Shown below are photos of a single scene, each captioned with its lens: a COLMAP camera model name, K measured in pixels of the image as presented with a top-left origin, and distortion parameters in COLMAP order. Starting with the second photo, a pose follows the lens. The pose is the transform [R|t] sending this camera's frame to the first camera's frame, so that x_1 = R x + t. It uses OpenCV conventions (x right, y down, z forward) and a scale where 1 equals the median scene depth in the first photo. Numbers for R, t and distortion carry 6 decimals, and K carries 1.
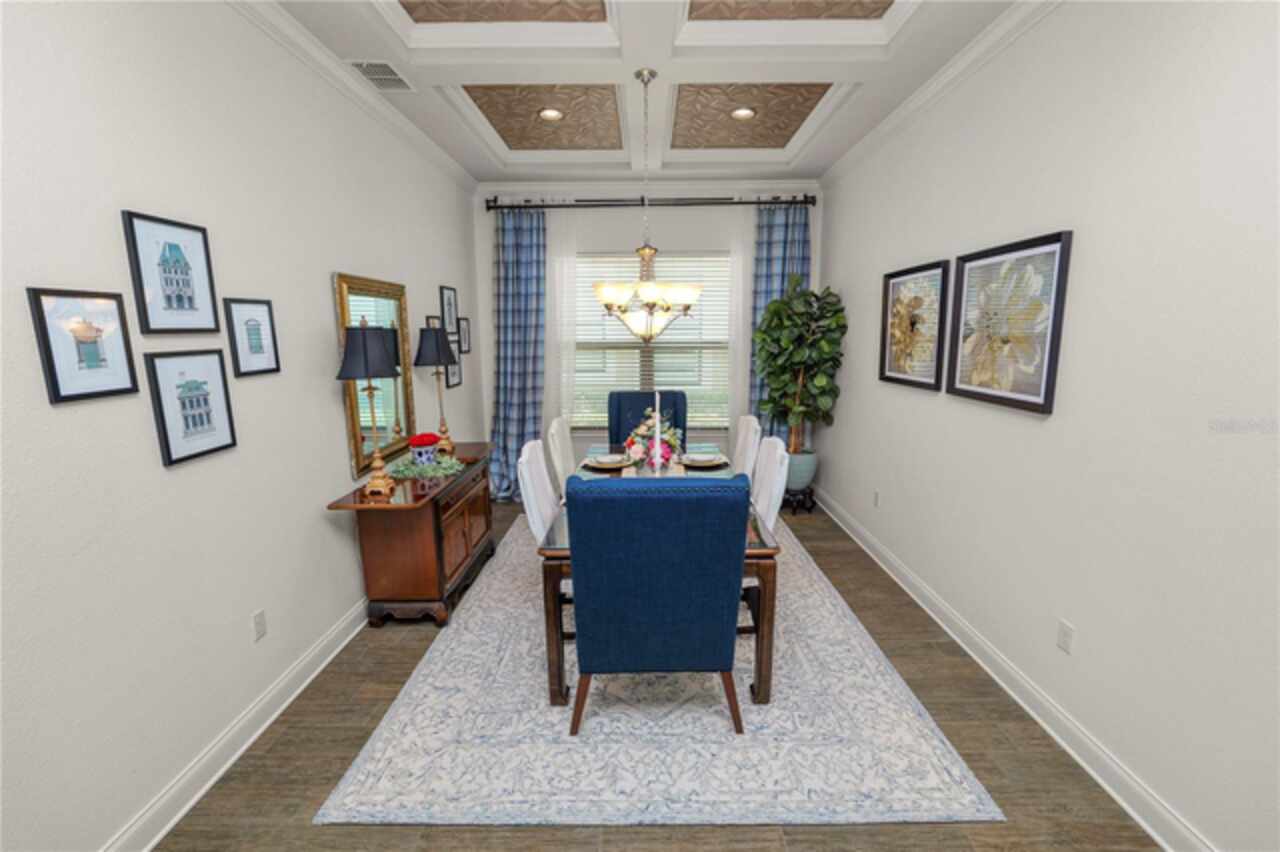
lens RADIAL K [[521.0, 0, 640.0], [0, 521.0, 421.3], [0, 0, 1]] dist [-0.015728, 0.002282]
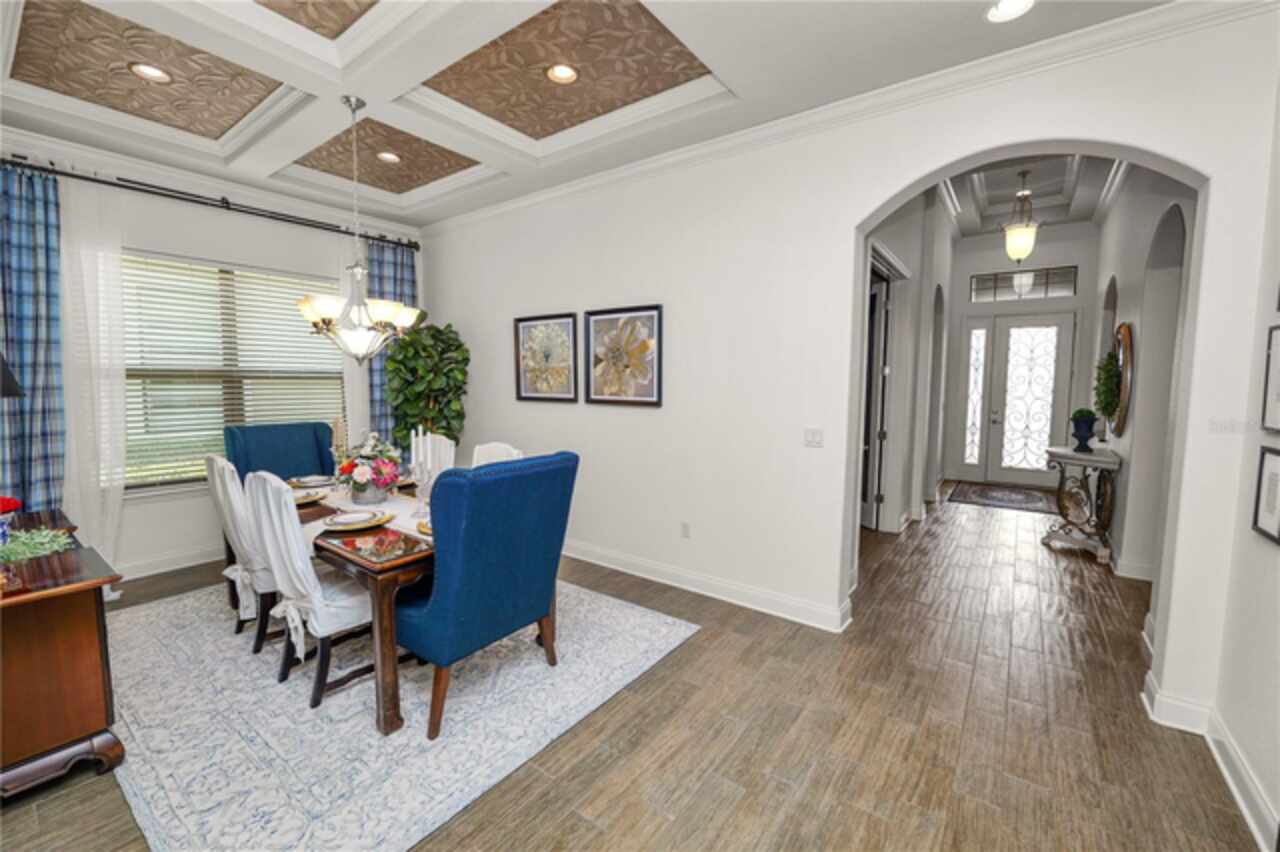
lens RADIAL K [[521.0, 0, 640.0], [0, 521.0, 421.3], [0, 0, 1]] dist [-0.015728, 0.002282]
pose [[0.588706, -0.052135, 0.806664, -0.430318], [0.123504, 0.992003, -0.026020, 0.046408], [-0.798856, 0.114945, 0.590437, 0.014002]]
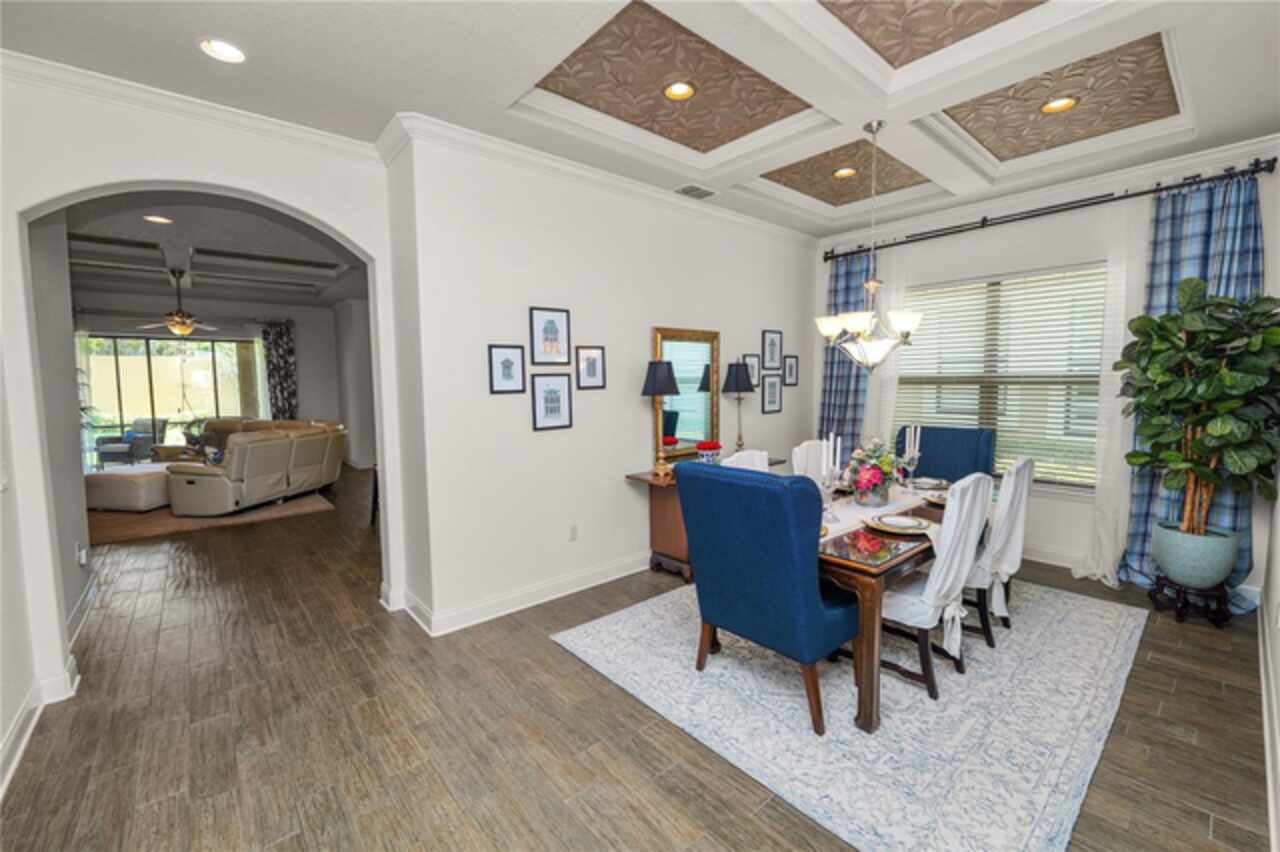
lens RADIAL K [[521.0, 0, 640.0], [0, 521.0, 421.3], [0, 0, 1]] dist [-0.015728, 0.002282]
pose [[0.658306, 0.056660, -0.750615, 0.451567], [-0.120090, 0.992297, -0.030418, 0.033416], [0.743109, 0.110166, 0.660040, -0.013364]]
